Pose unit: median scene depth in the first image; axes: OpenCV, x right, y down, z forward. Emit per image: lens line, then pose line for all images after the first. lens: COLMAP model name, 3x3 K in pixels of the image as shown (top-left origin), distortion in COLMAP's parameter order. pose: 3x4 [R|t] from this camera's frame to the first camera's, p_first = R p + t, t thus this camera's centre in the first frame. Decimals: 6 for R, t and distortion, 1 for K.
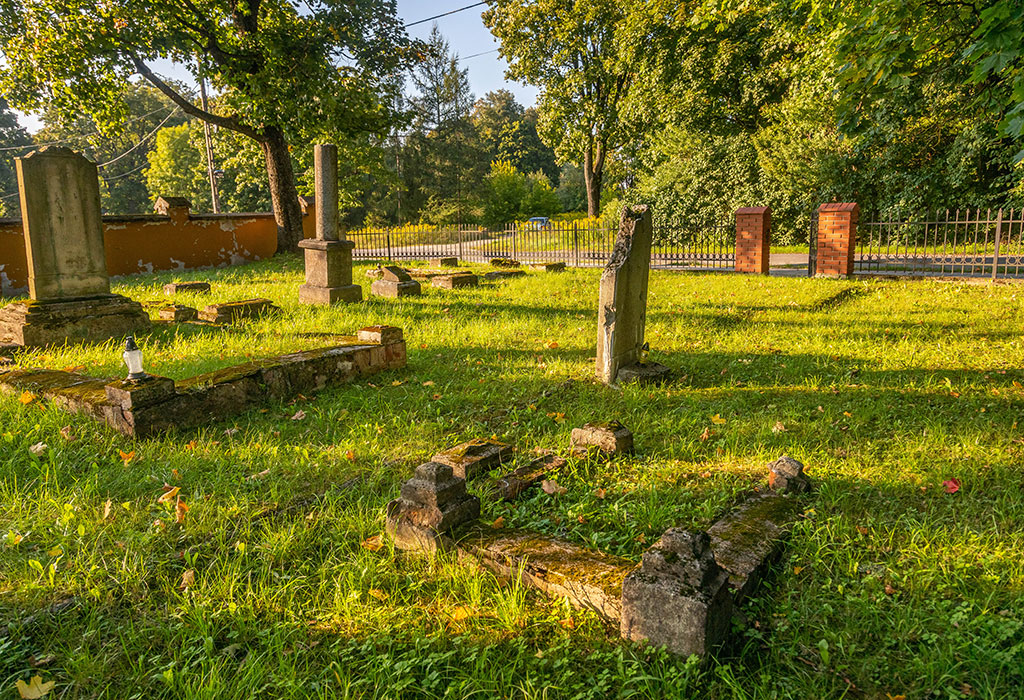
lens RADIAL K [[686.9, 0, 512.0], [0, 686.9, 350.0], [0, 0, 1]] dist [0.001478, -0.000569]
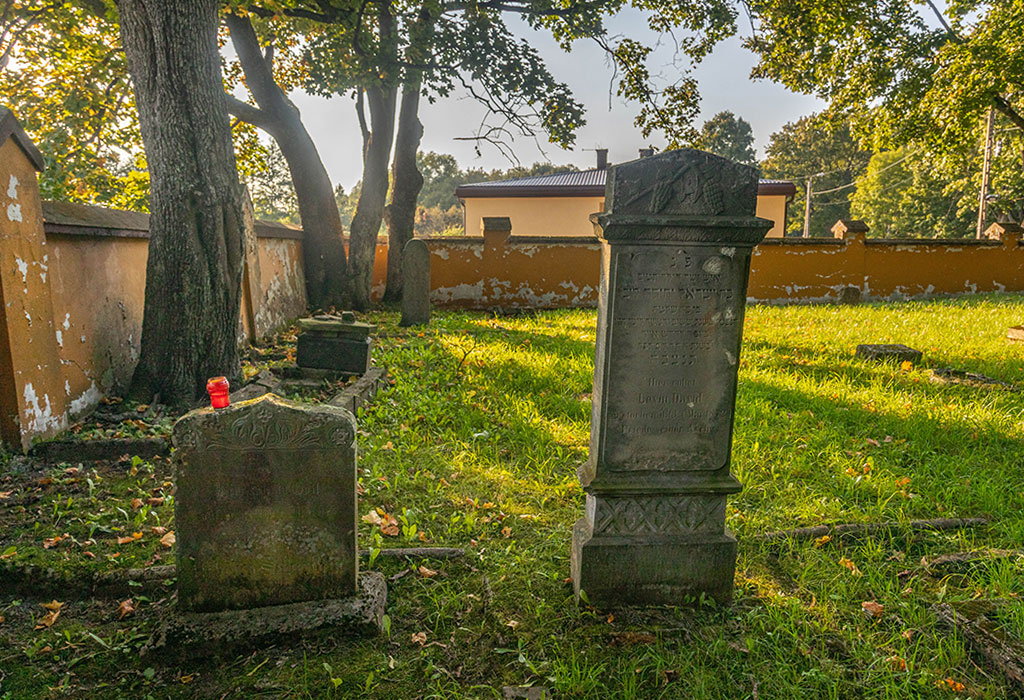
lens RADIAL K [[706.8, 0, 512.0], [0, 706.8, 350.0], [0, 0, 1]] dist [-0.004705, 0.000640]
pose [[0.641701, 0.146163, -0.752898, -0.130445], [-0.174122, 0.983803, 0.042583, 0.046433], [0.746928, 0.103770, 0.656758, -0.216064]]
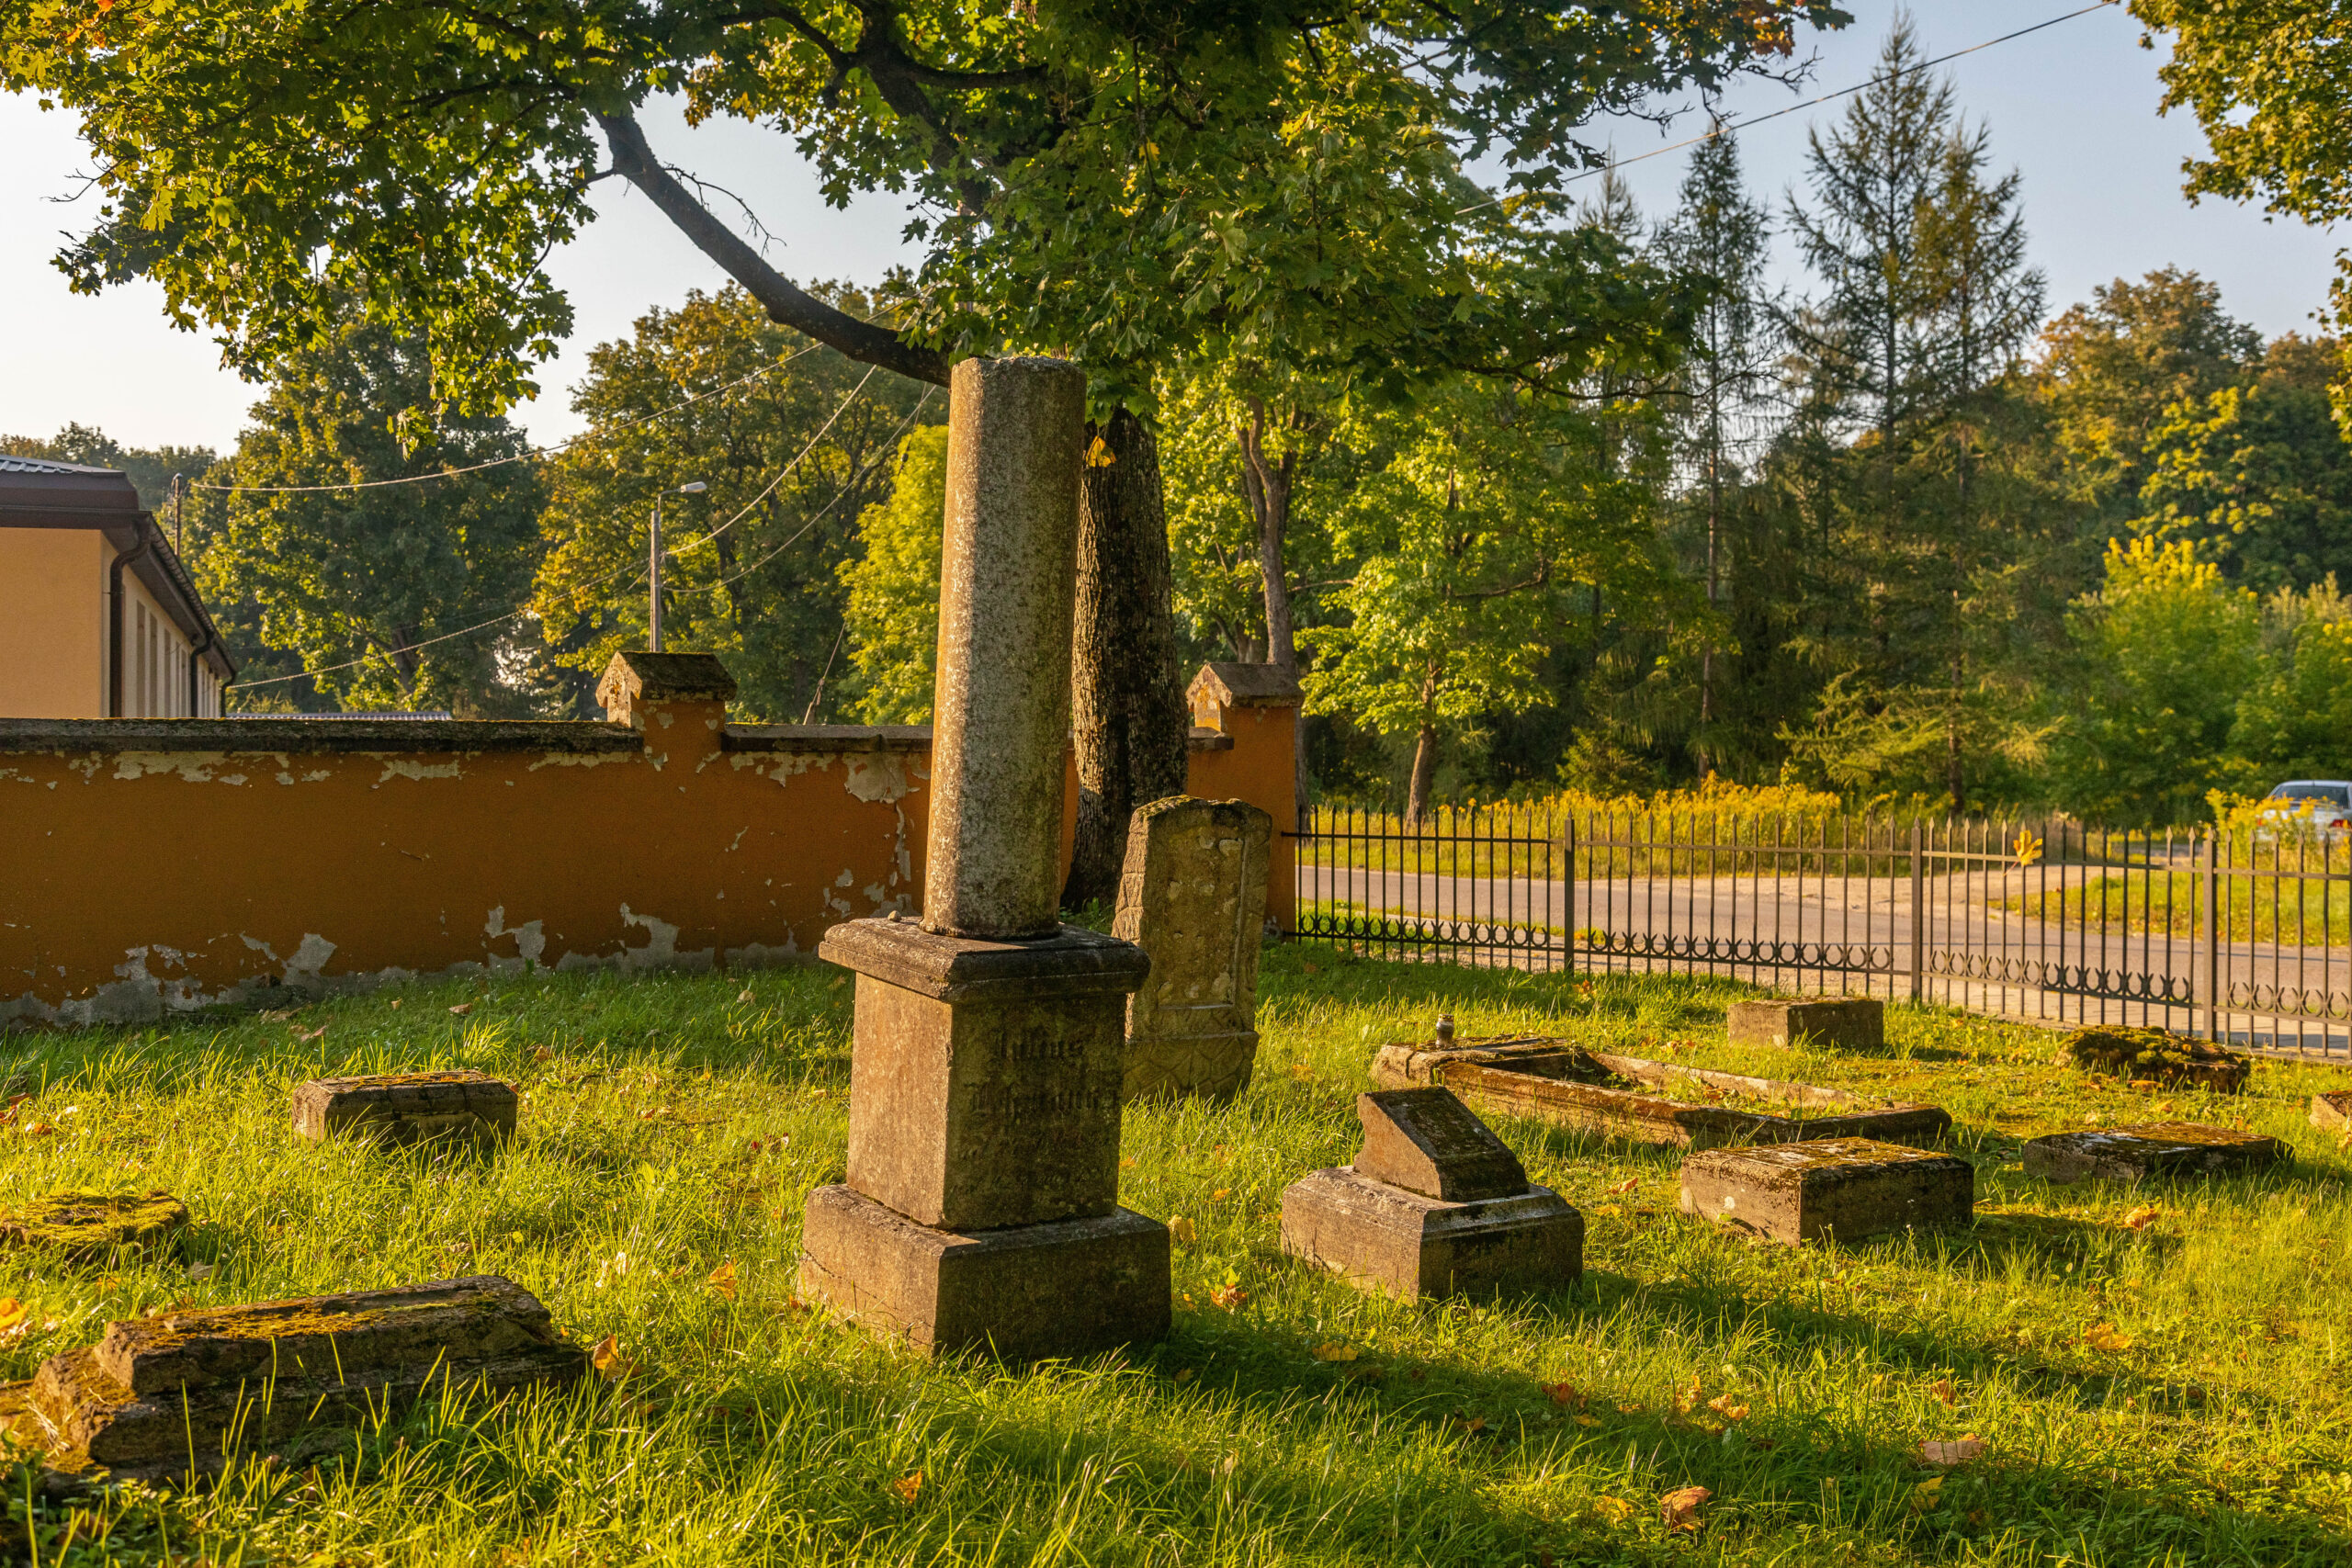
lens RADIAL K [[2574.7, 0, 1091.7], [0, 2574.7, 778.1], [0, 0, 1]] dist [0.006490, -0.006370]
pose [[0.919669, 0.041373, -0.390508, -0.004801], [-0.109913, 0.981807, -0.154833, -0.051995], [0.376998, 0.185317, 0.907486, 0.225744]]
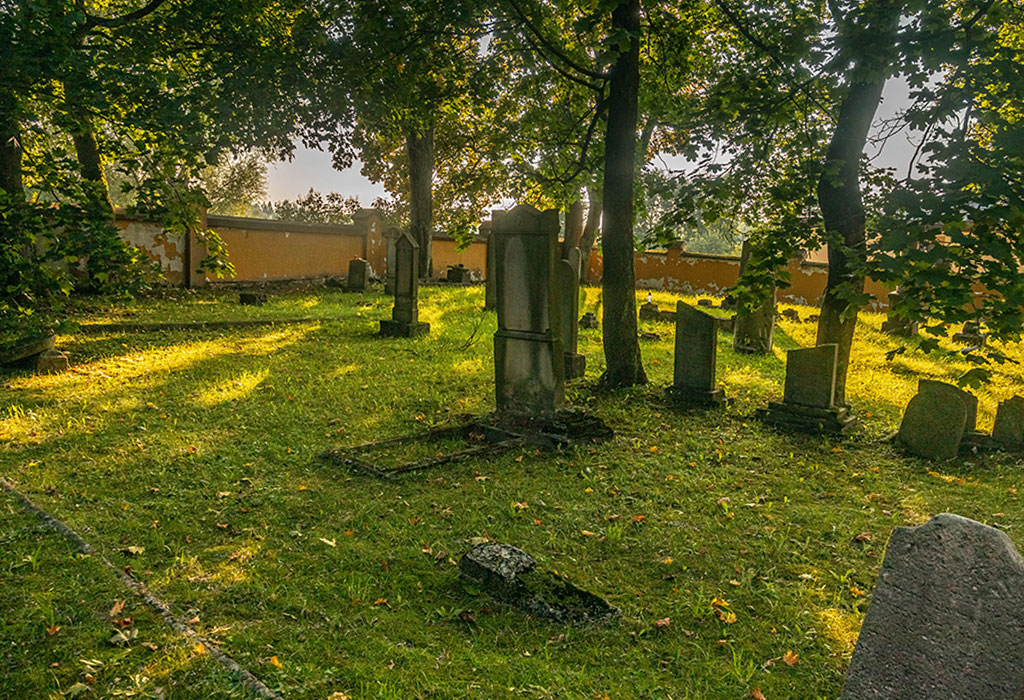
lens RADIAL K [[783.9, 0, 512.0], [0, 783.9, 350.0], [0, 0, 1]] dist [0.008255, 0.001659]
pose [[-0.098541, 0.163800, -0.981559, 0.807866], [-0.263415, 0.946883, 0.184459, -0.066726], [0.959636, 0.276734, -0.050160, 0.133759]]
